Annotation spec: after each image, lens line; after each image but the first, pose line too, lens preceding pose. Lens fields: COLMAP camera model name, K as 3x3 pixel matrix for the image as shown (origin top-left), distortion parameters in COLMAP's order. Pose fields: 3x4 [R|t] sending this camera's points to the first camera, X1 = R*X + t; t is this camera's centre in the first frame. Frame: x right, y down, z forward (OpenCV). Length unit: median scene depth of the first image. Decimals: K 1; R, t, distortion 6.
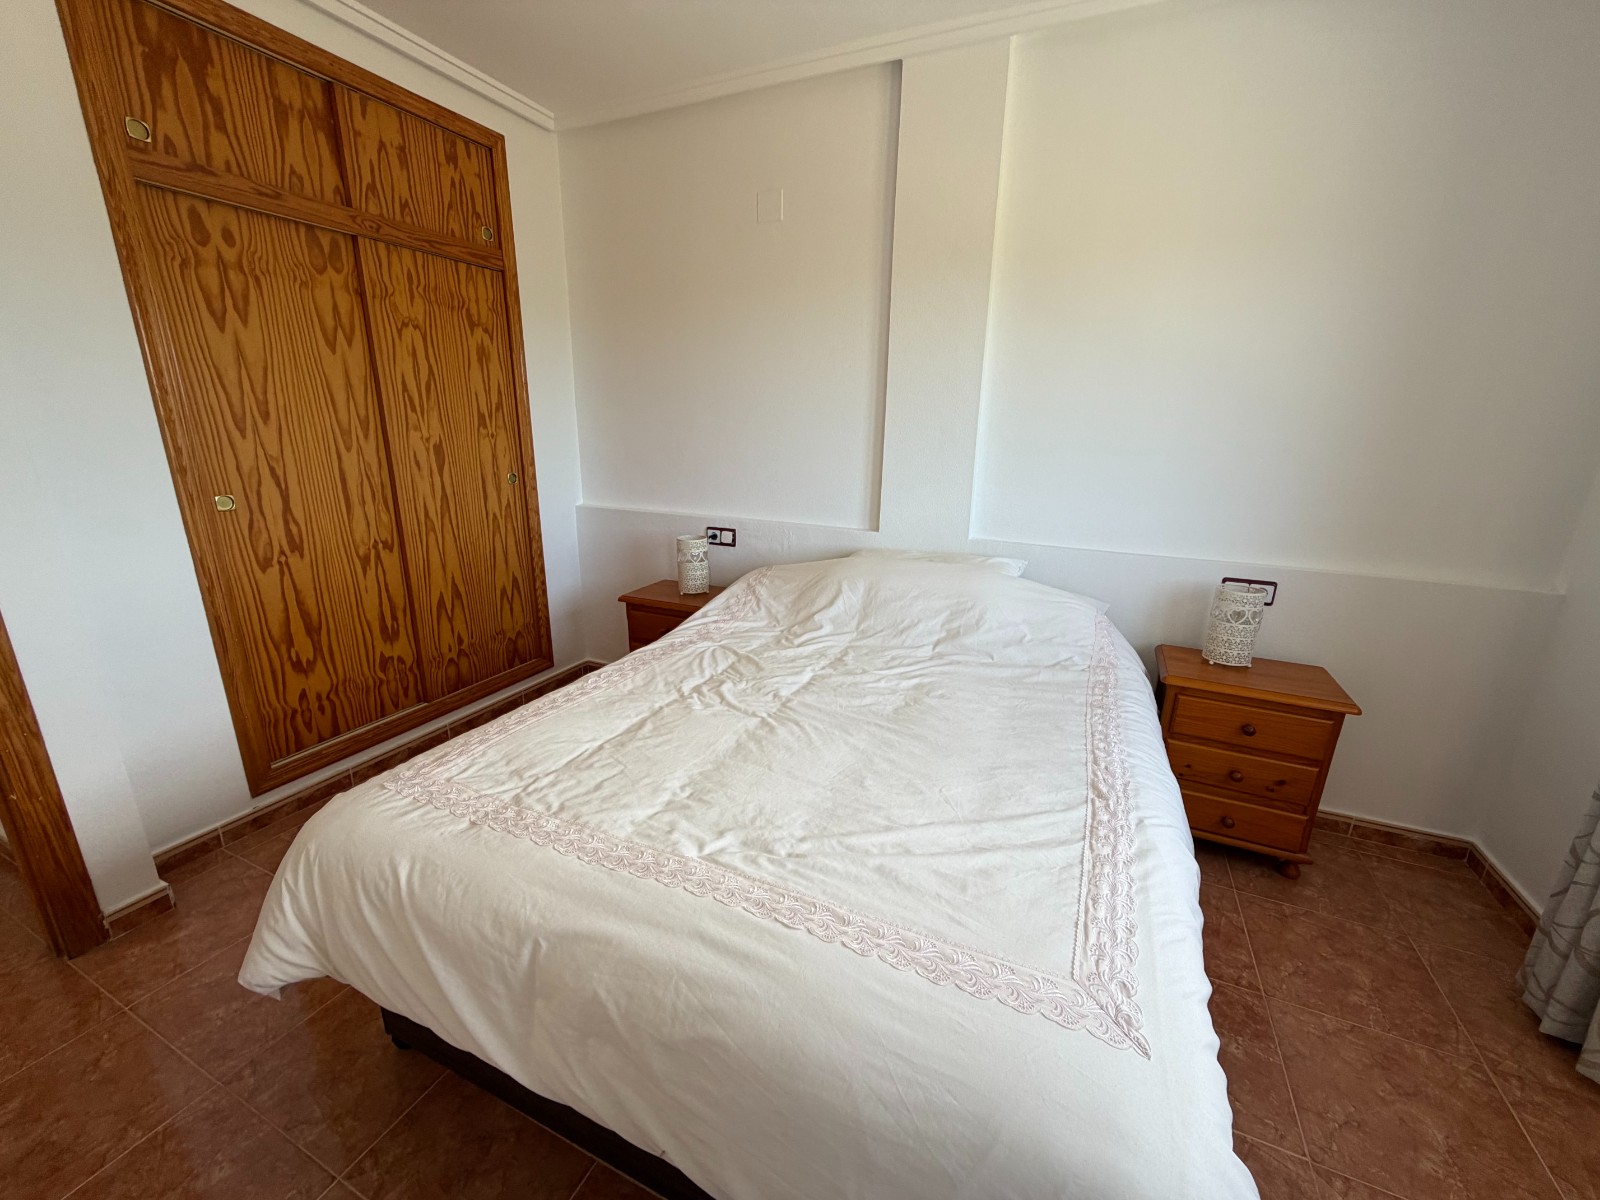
lens RADIAL K [[637.4, 0, 792.1], [0, 637.4, 603.0], [0, 0, 1]] dist [0.000990, -0.000165]
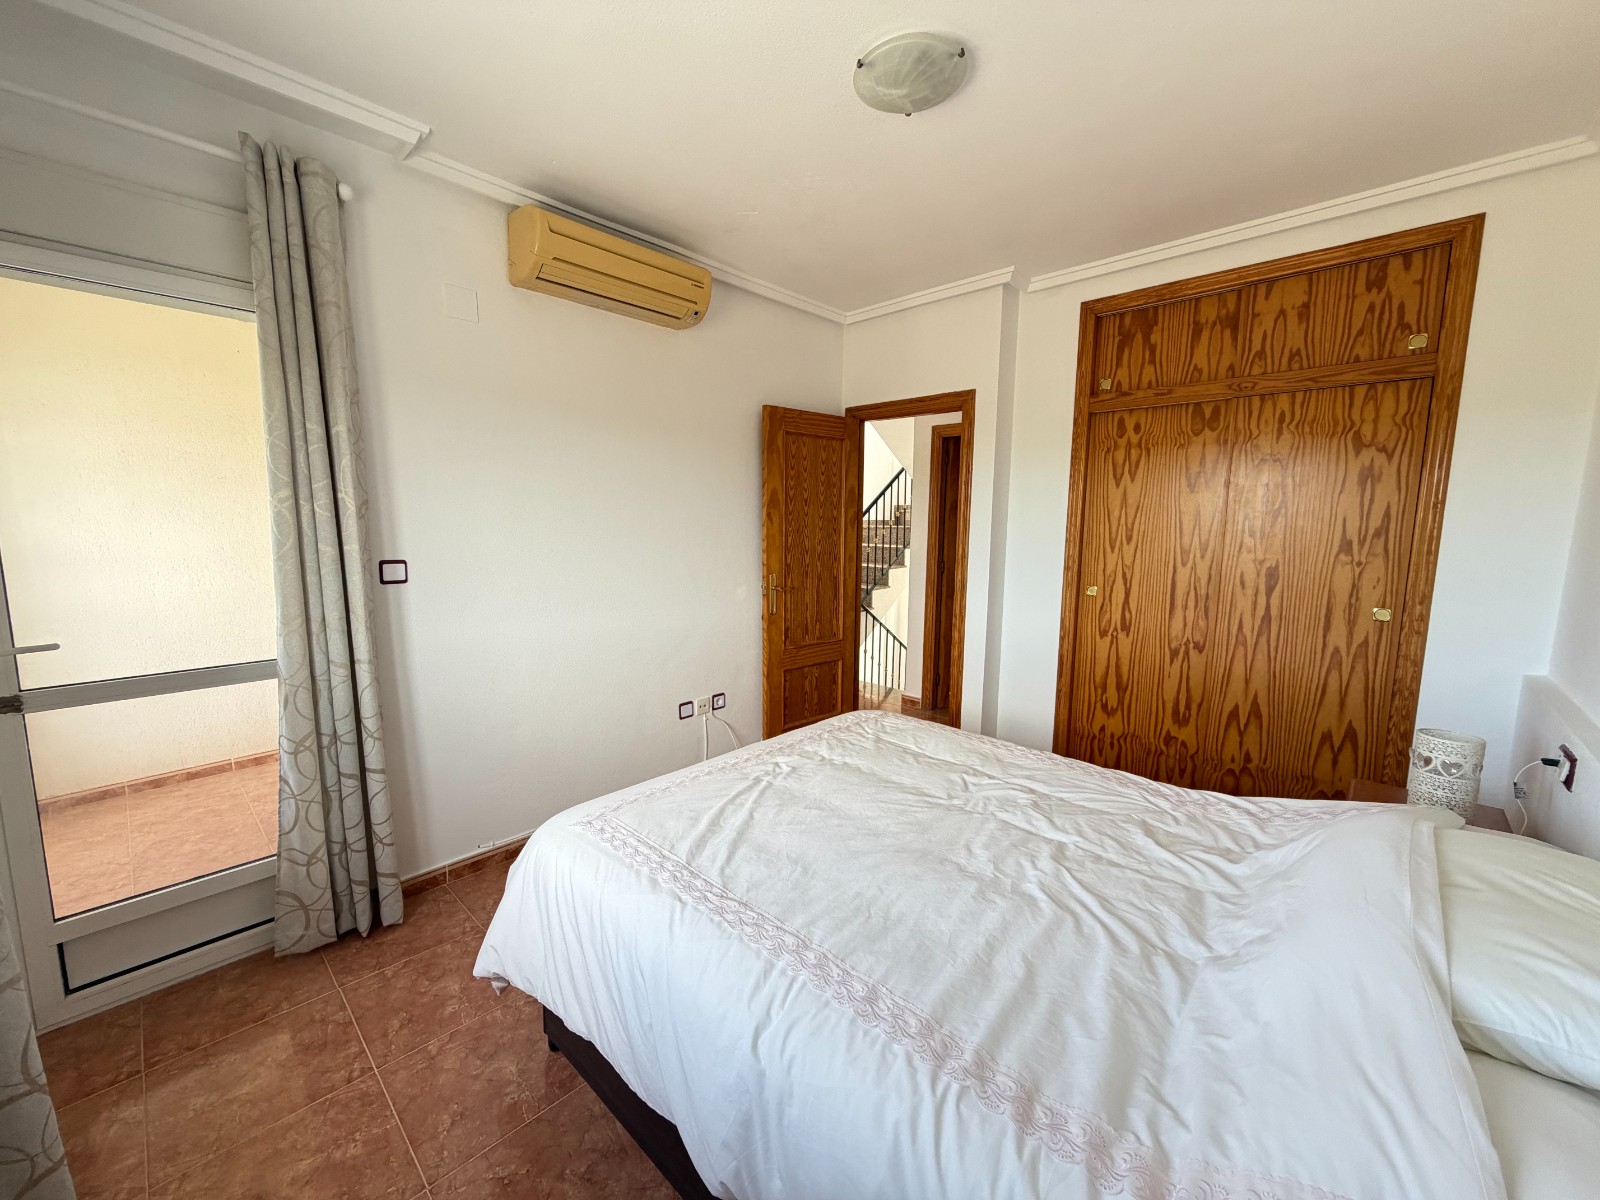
lens RADIAL K [[637.4, 0, 799.0], [0, 637.4, 603.9], [0, 0, 1]] dist [0.000990, -0.000165]
pose [[-0.315742, 0.104867, -0.943032, 0.768503], [-0.276992, 0.940395, 0.197315, -0.213000], [0.907514, 0.323513, -0.267875, 0.691715]]
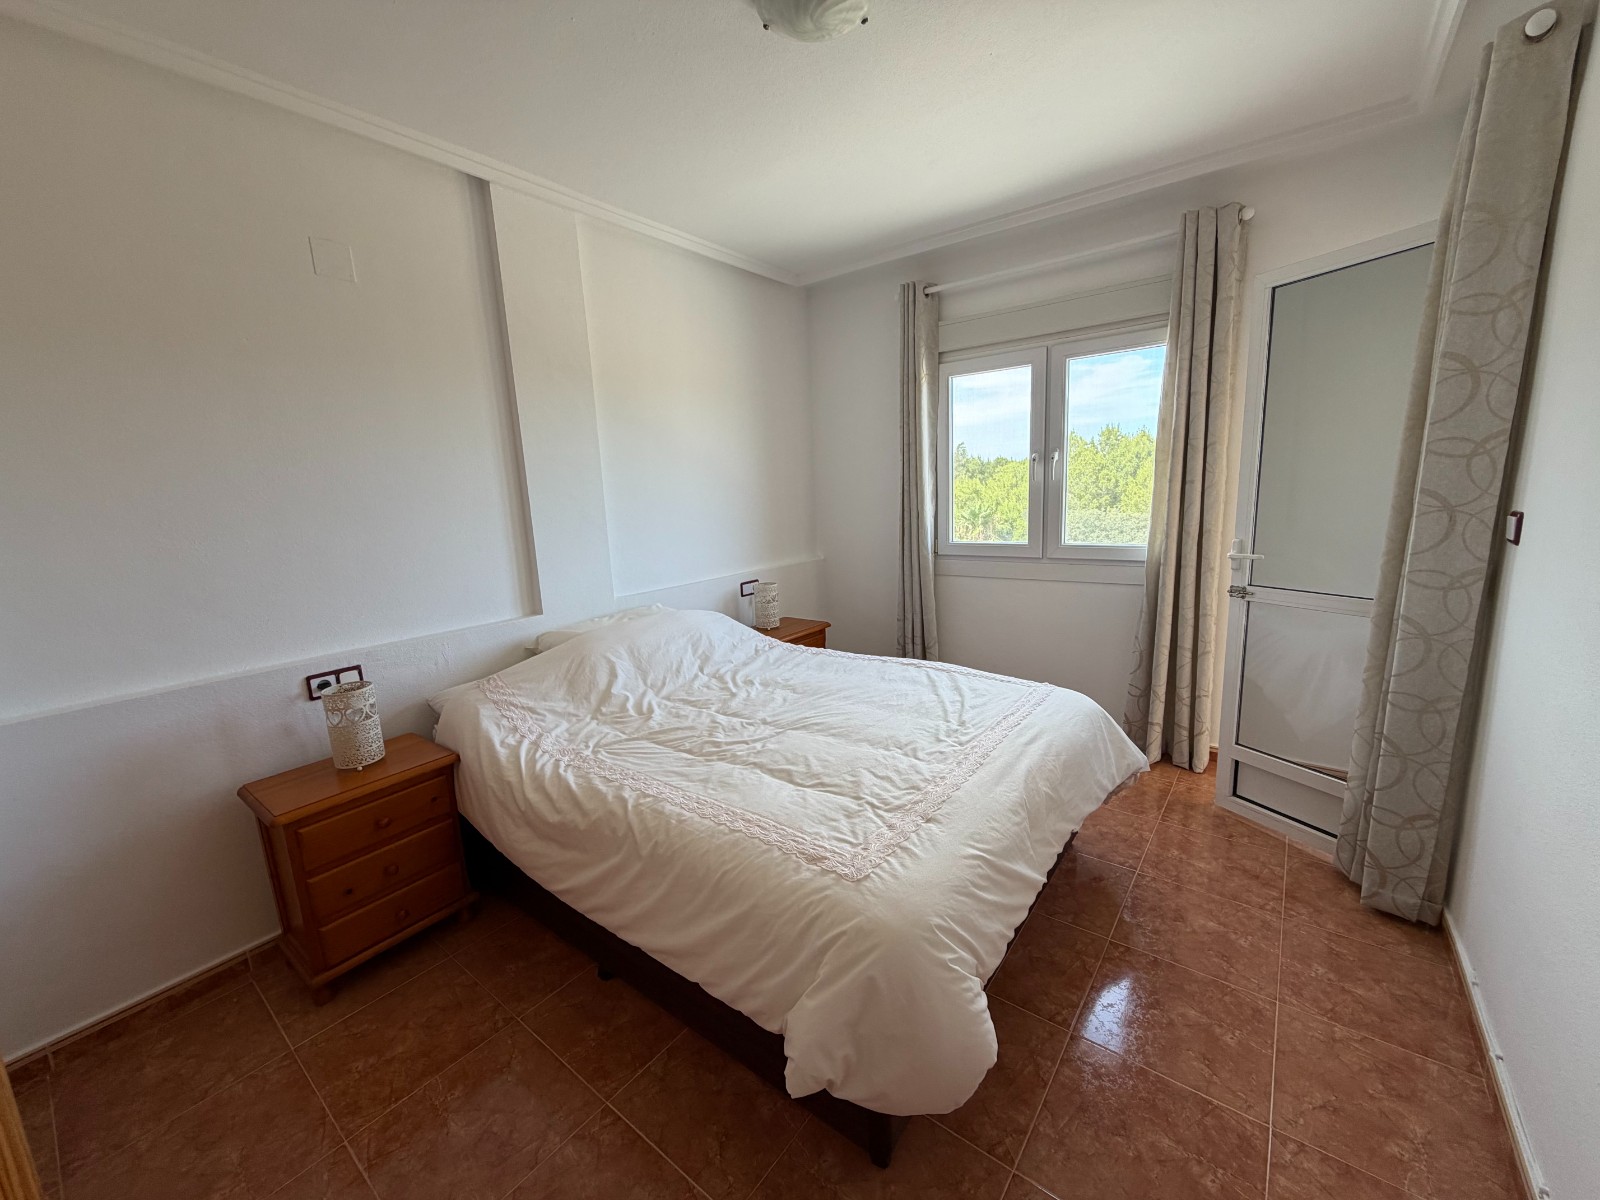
lens RADIAL K [[637.4, 0, 801.5], [0, 637.4, 603.4], [0, 0, 1]] dist [0.000990, -0.000165]
pose [[0.217041, -0.205479, 0.954291, -0.873372], [0.313362, 0.940521, 0.131243, -0.156216], [-0.924498, 0.270554, 0.268521, 0.409663]]
